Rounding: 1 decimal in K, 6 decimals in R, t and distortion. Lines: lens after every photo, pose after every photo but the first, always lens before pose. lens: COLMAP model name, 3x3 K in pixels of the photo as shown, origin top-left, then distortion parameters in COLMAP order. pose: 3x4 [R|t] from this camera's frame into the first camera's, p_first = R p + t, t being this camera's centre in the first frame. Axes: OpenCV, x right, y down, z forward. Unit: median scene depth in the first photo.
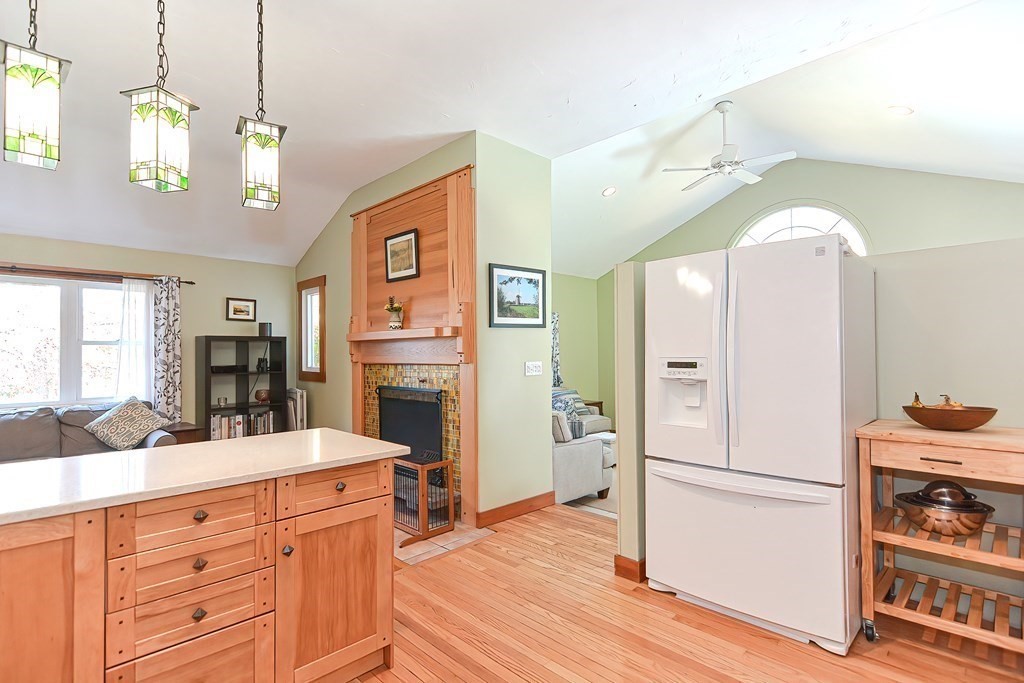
lens RADIAL K [[493.4, 0, 521.7], [0, 493.4, 345.2], [0, 0, 1]] dist [0.003649, 0.000191]
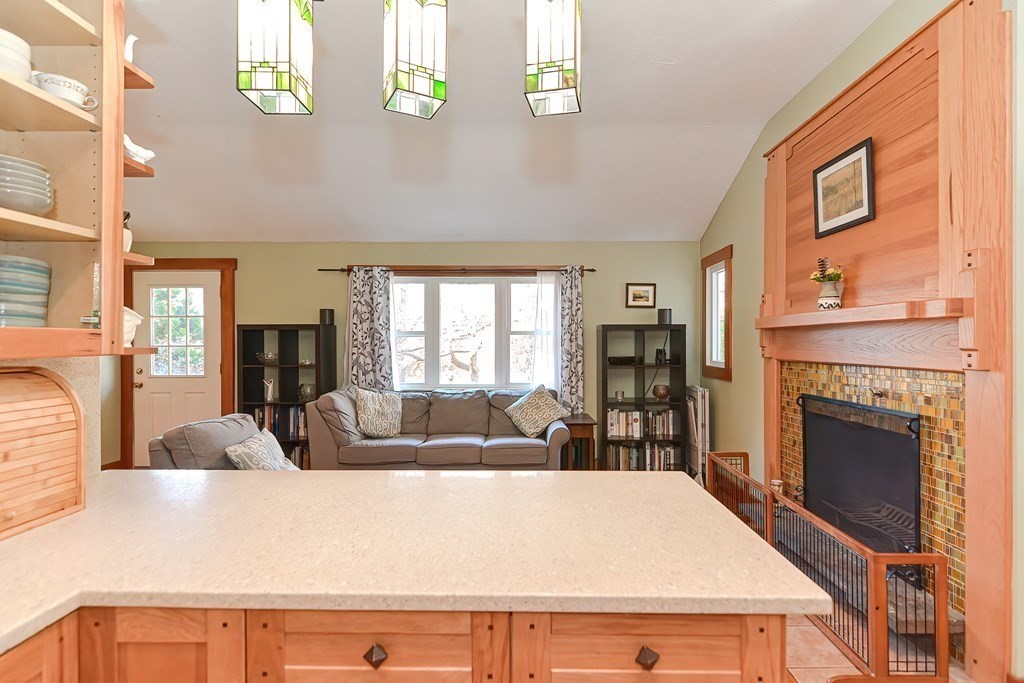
lens RADIAL K [[493.4, 0, 521.7], [0, 493.4, 345.2], [0, 0, 1]] dist [0.003649, 0.000191]
pose [[0.669543, 0.013081, -0.742658, -0.046108], [0.005464, 0.999731, 0.022535, -0.002319], [0.742753, -0.019146, 0.669292, 0.270521]]
